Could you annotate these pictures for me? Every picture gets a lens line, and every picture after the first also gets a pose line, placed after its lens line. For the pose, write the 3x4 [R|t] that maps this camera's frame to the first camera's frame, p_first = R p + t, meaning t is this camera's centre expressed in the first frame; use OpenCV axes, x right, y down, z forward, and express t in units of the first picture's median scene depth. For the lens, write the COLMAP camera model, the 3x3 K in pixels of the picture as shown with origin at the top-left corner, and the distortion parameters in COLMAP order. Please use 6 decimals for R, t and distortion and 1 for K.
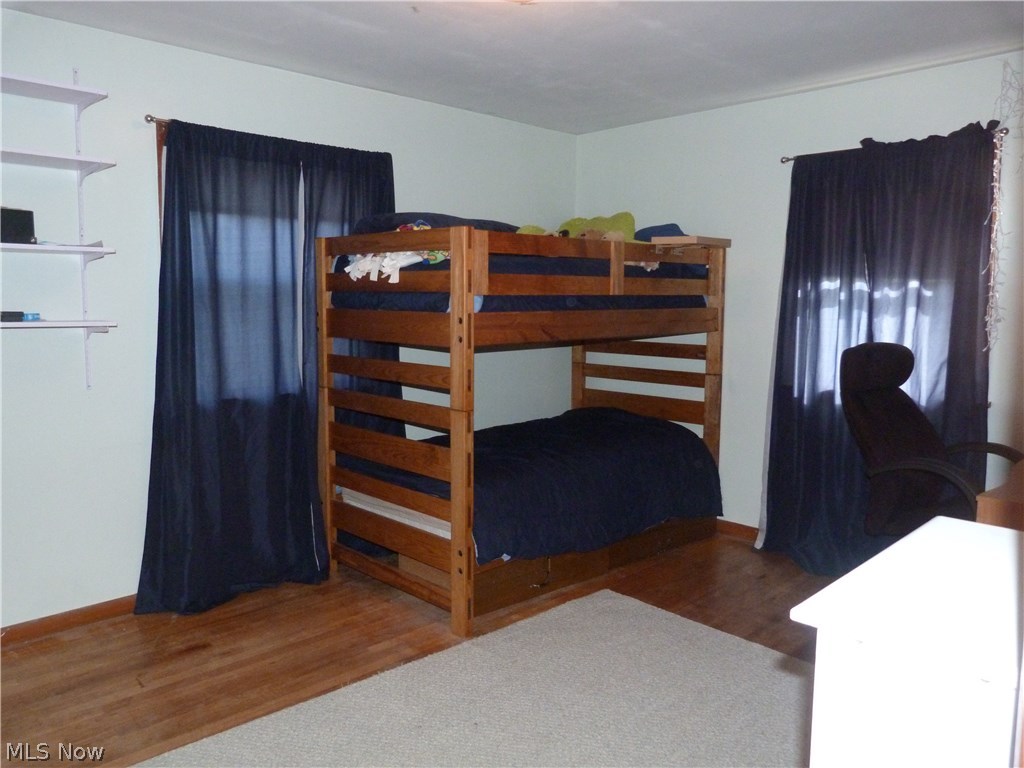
lens RADIAL K [[761.2, 0, 512.0], [0, 761.2, 384.0], [0, 0, 1]] dist [-0.028362, 0.004593]
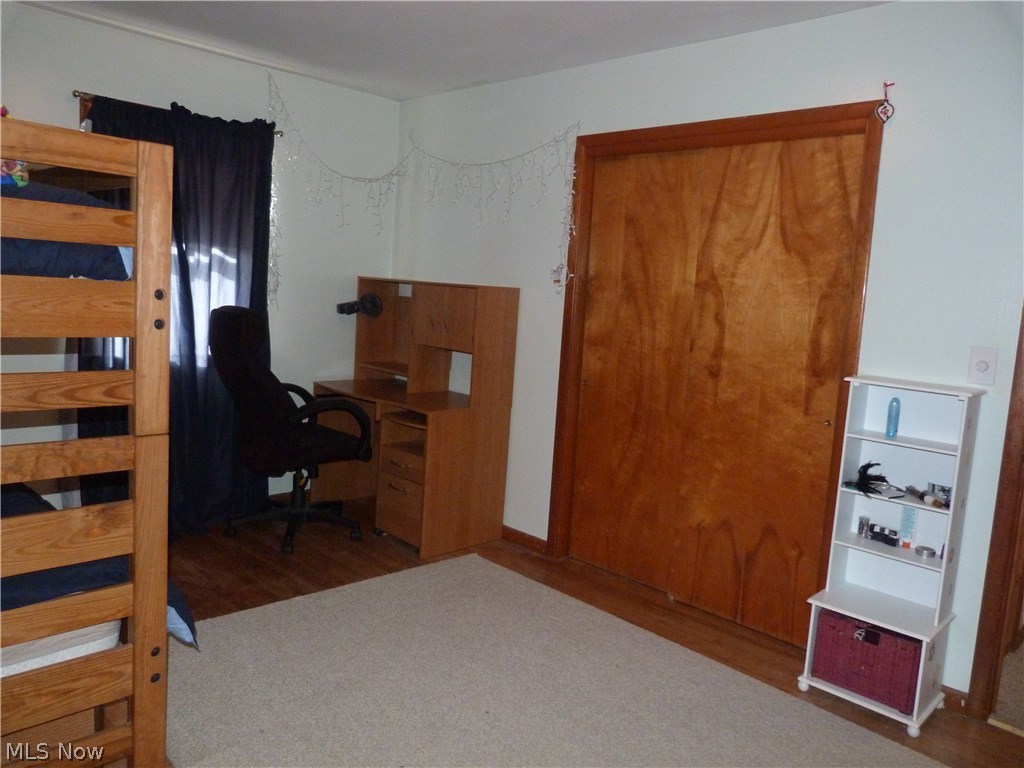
lens RADIAL K [[761.2, 0, 512.0], [0, 761.2, 384.0], [0, 0, 1]] dist [-0.028362, 0.004593]
pose [[-0.011449, -0.133971, 0.990919, -0.599835], [0.047268, 0.989804, 0.134366, -0.069674], [-0.998817, 0.048377, -0.005000, 0.593012]]
